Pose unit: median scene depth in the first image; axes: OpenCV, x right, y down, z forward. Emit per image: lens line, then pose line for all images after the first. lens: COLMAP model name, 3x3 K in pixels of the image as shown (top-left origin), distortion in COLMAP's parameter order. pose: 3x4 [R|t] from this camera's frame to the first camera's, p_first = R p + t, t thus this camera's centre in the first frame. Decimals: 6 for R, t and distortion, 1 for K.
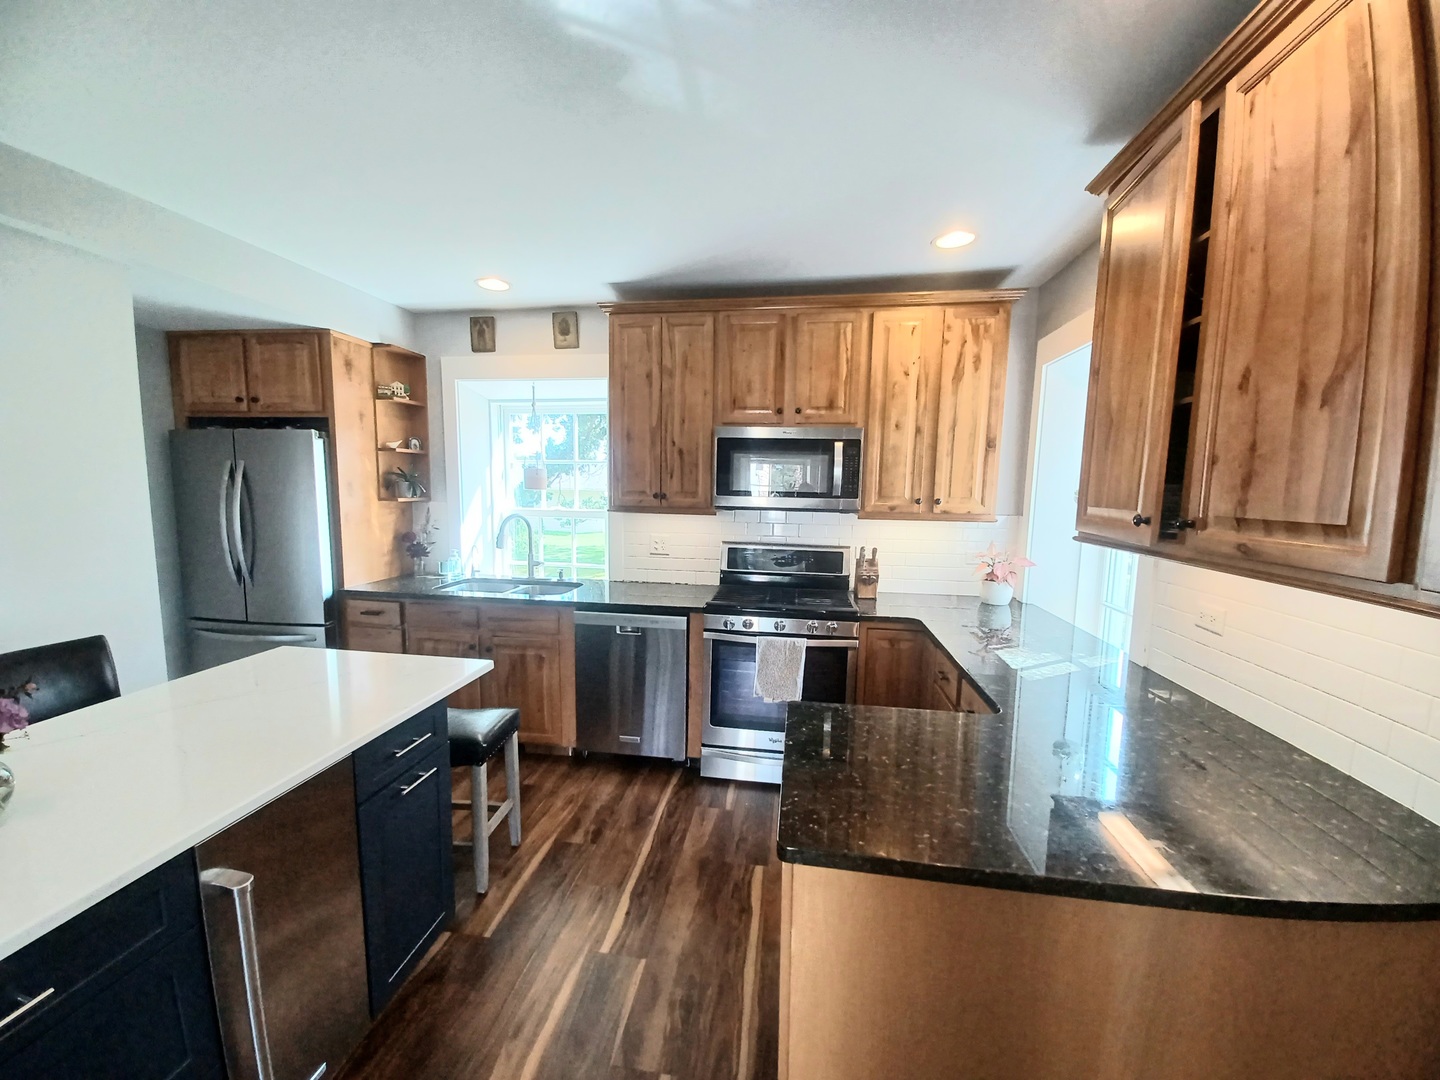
lens RADIAL K [[564.5, 0, 714.2], [0, 564.5, 547.9], [0, 0, 1]] dist [0.012709, -0.015341]
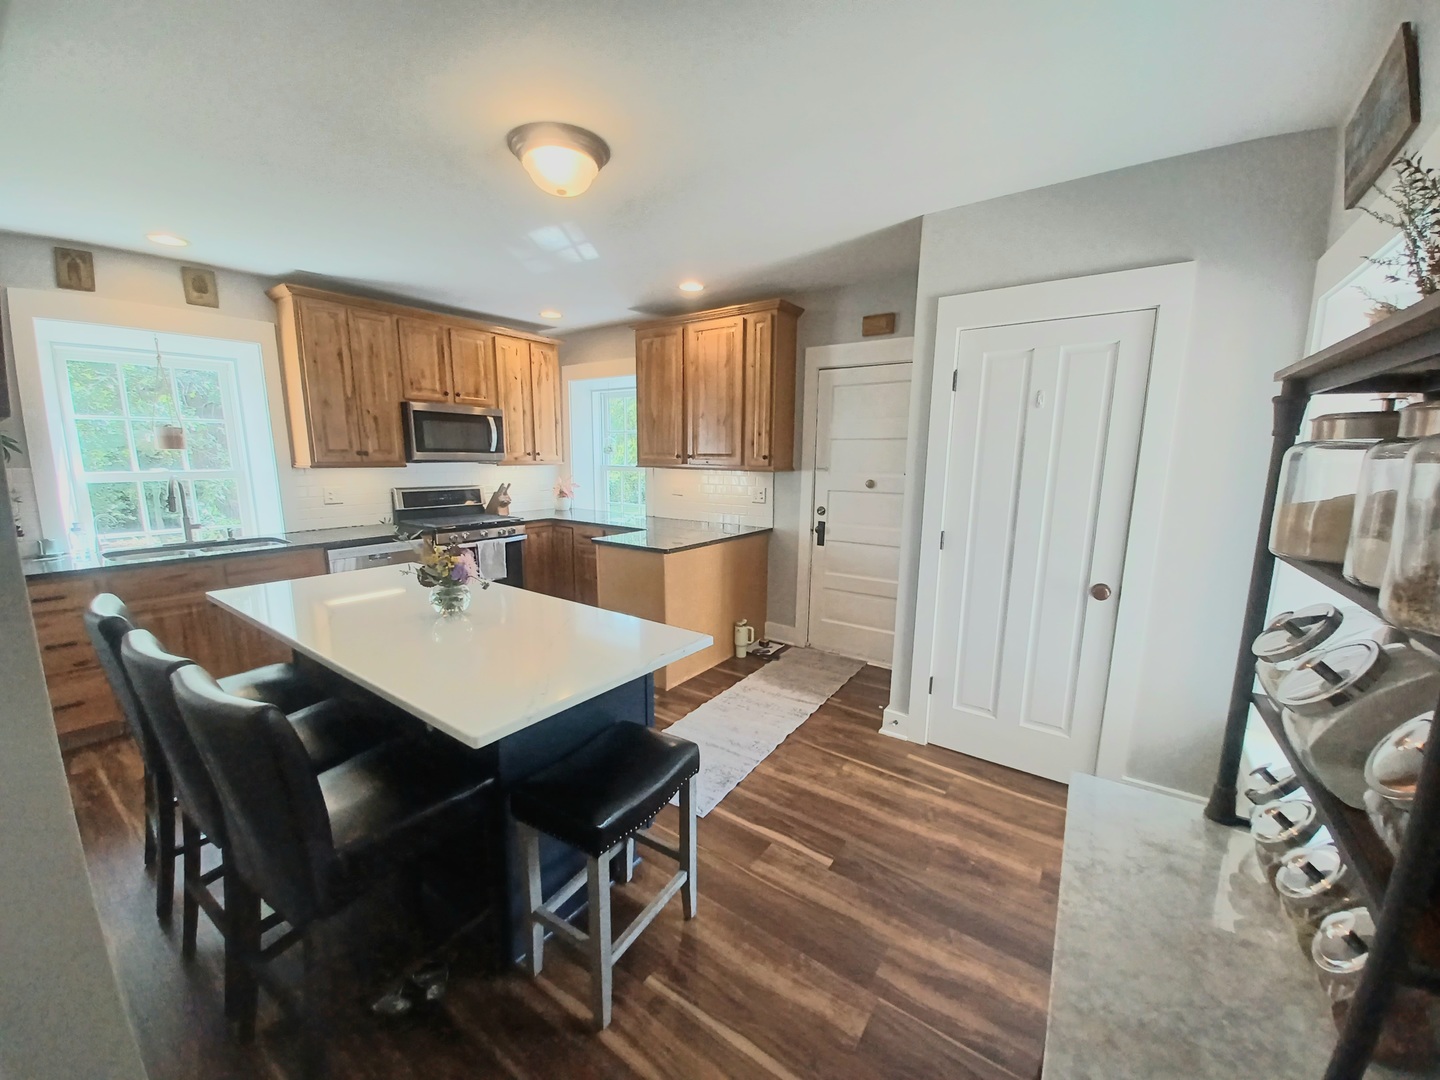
lens RADIAL K [[564.5, 0, 714.2], [0, 564.5, 547.9], [0, 0, 1]] dist [0.012709, -0.015341]
pose [[0.458550, -0.161281, 0.873911, -0.905575], [0.093092, 0.986701, 0.133250, 0.022054], [-0.883779, 0.020253, 0.467465, -0.289235]]
